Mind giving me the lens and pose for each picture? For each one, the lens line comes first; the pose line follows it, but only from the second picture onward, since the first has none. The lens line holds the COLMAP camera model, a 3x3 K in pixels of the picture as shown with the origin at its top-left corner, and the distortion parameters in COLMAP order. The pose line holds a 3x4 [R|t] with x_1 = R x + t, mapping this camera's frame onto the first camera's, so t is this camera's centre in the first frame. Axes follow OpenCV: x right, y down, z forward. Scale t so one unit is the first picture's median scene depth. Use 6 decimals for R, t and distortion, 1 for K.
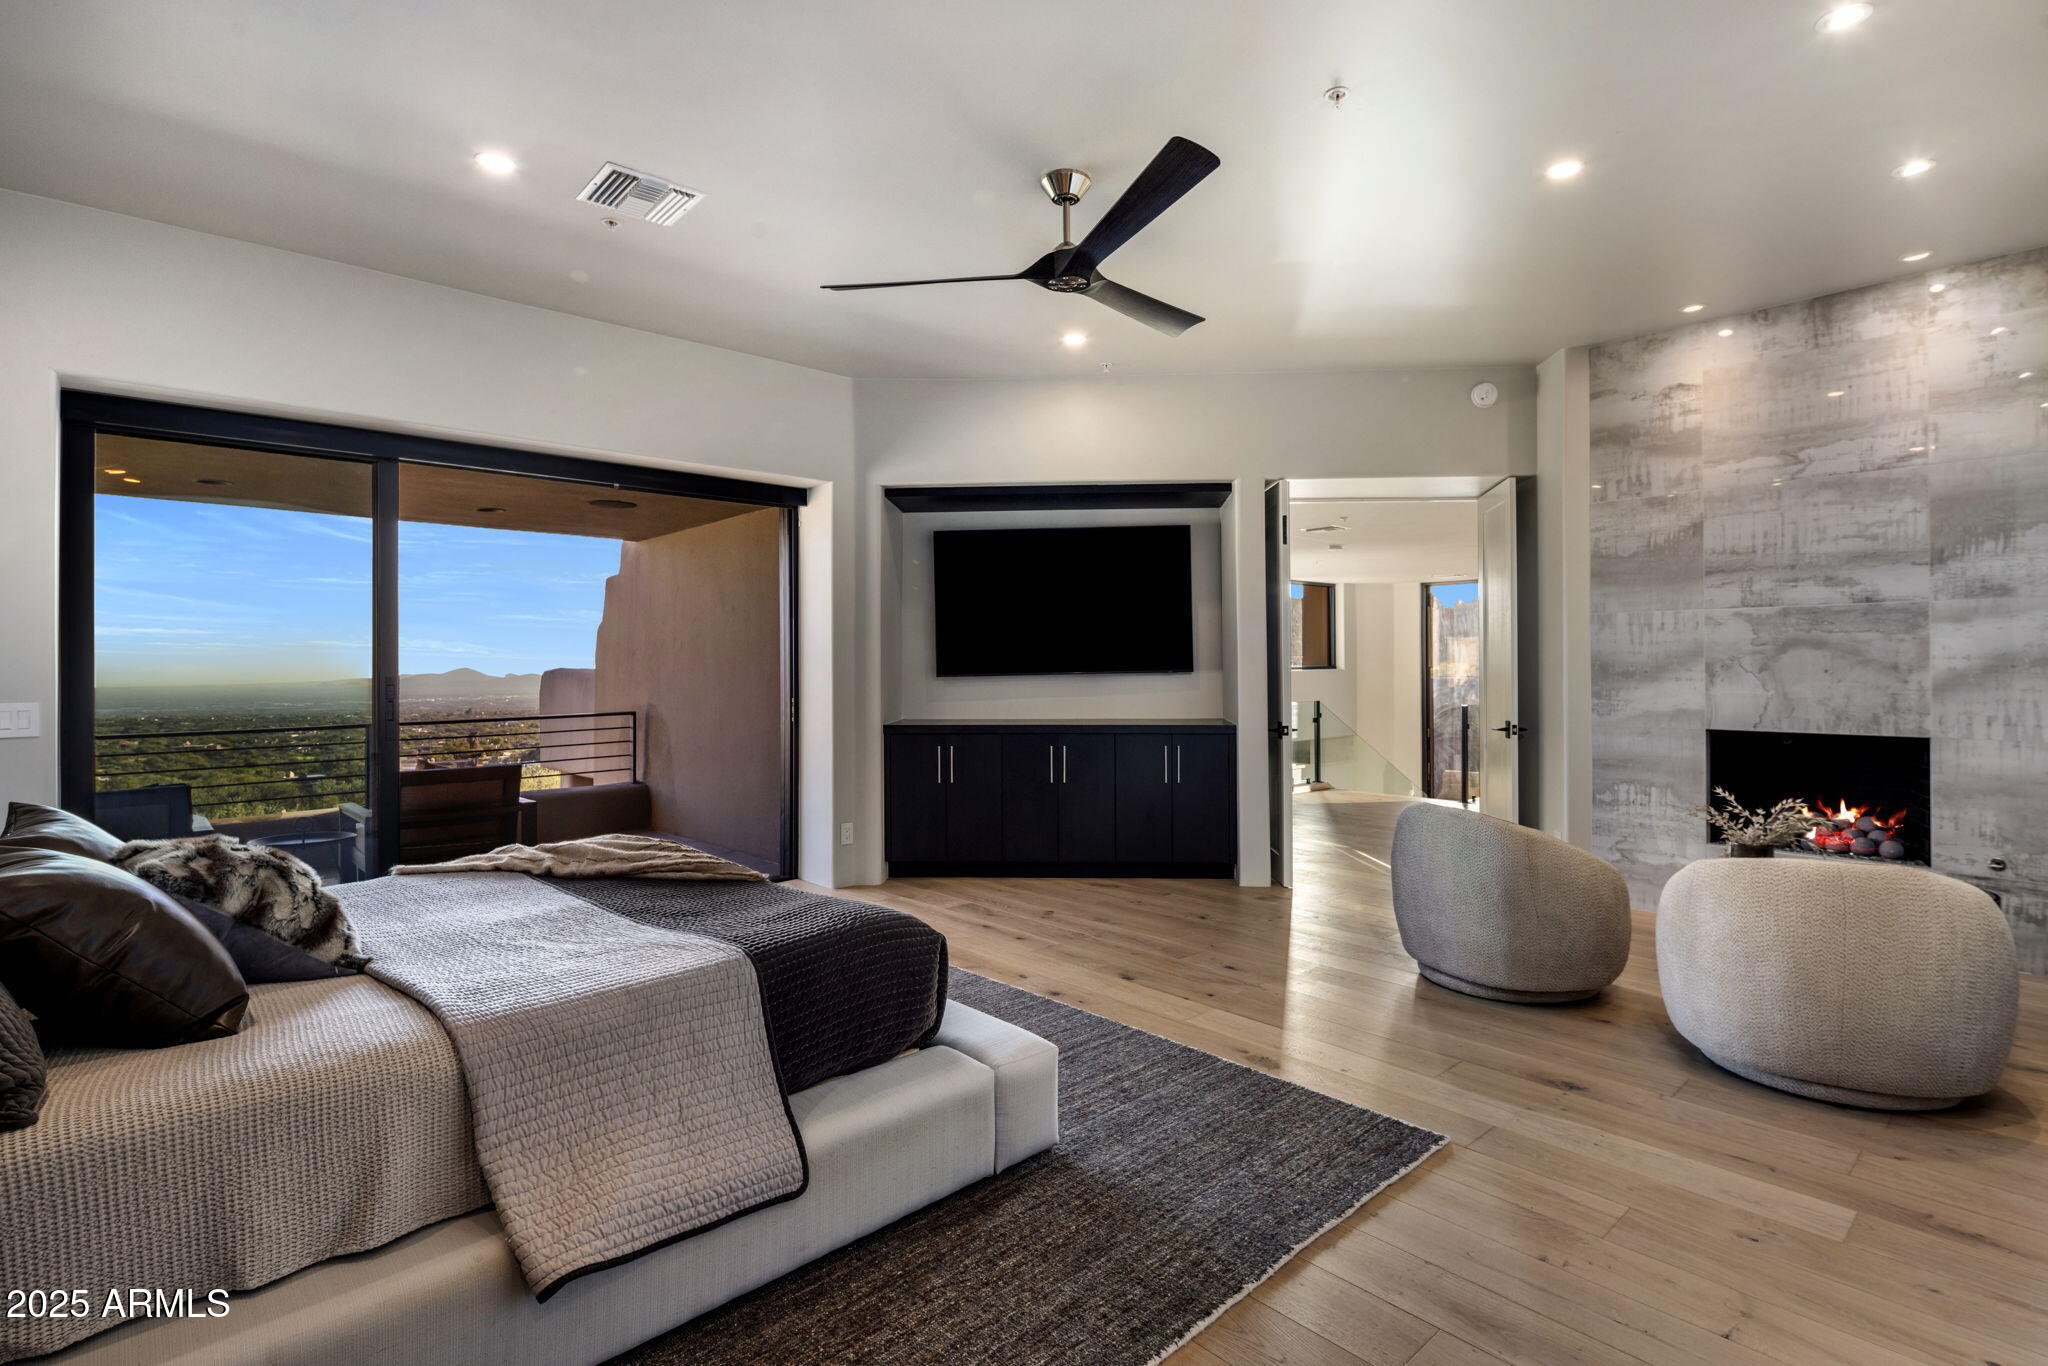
lens RADIAL K [[975.0, 0, 1027.1], [0, 975.0, 672.4], [0, 0, 1]] dist [0.003705, -0.001572]
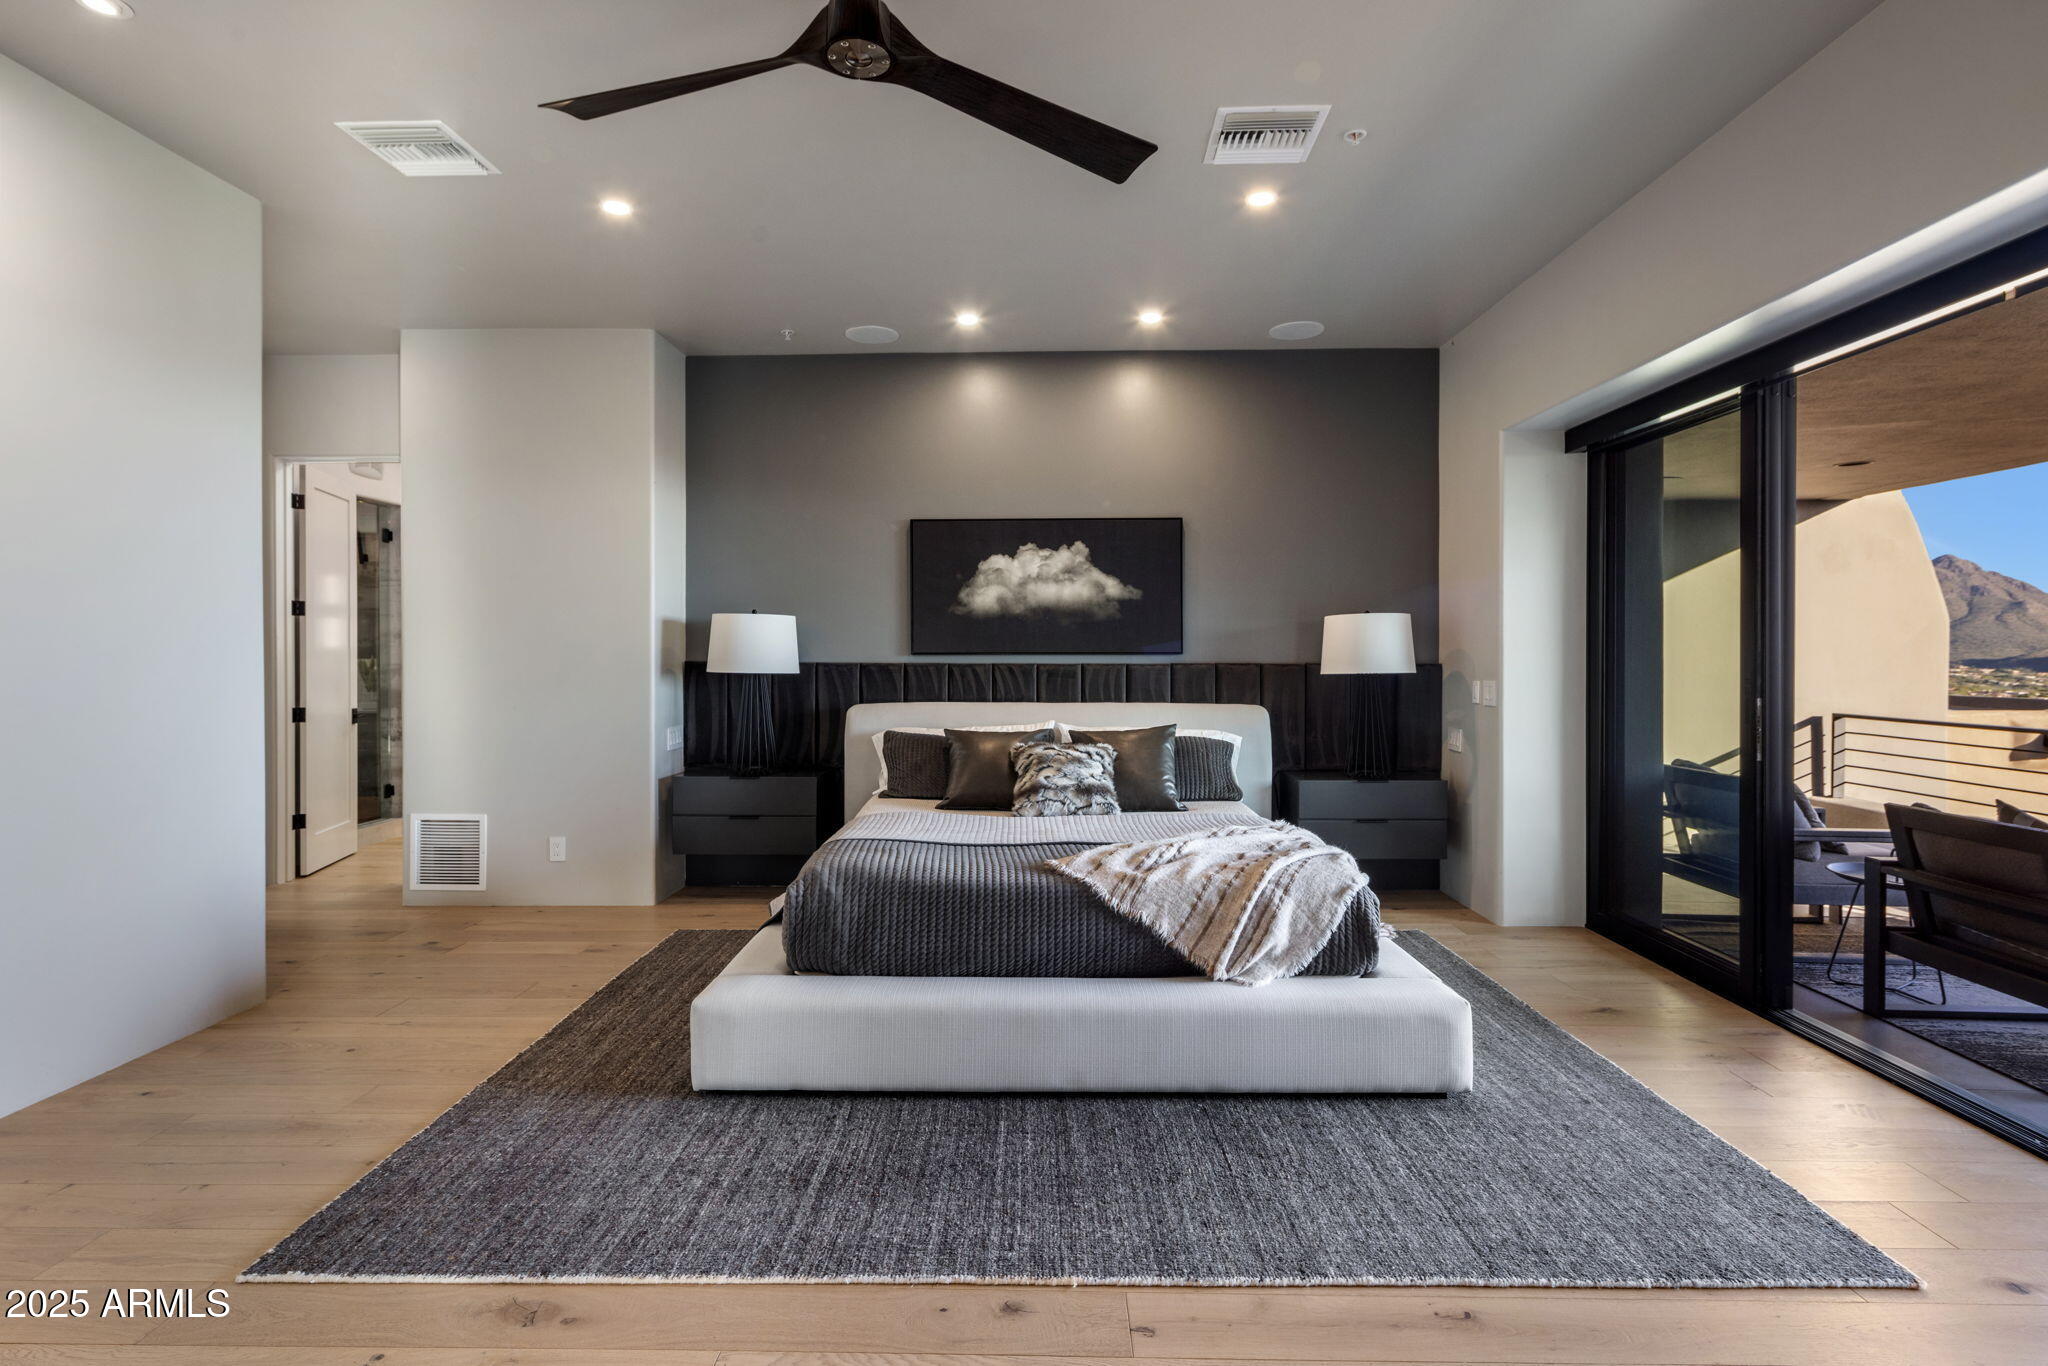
lens RADIAL K [[975.0, 0, 1021.8], [0, 975.0, 670.6], [0, 0, 1]] dist [0.003705, -0.001572]
pose [[-0.673411, 0.015020, -0.739115, 0.584766], [-0.001169, 0.999771, 0.021383, -0.015534], [0.739267, 0.015264, -0.673239, 1.992196]]
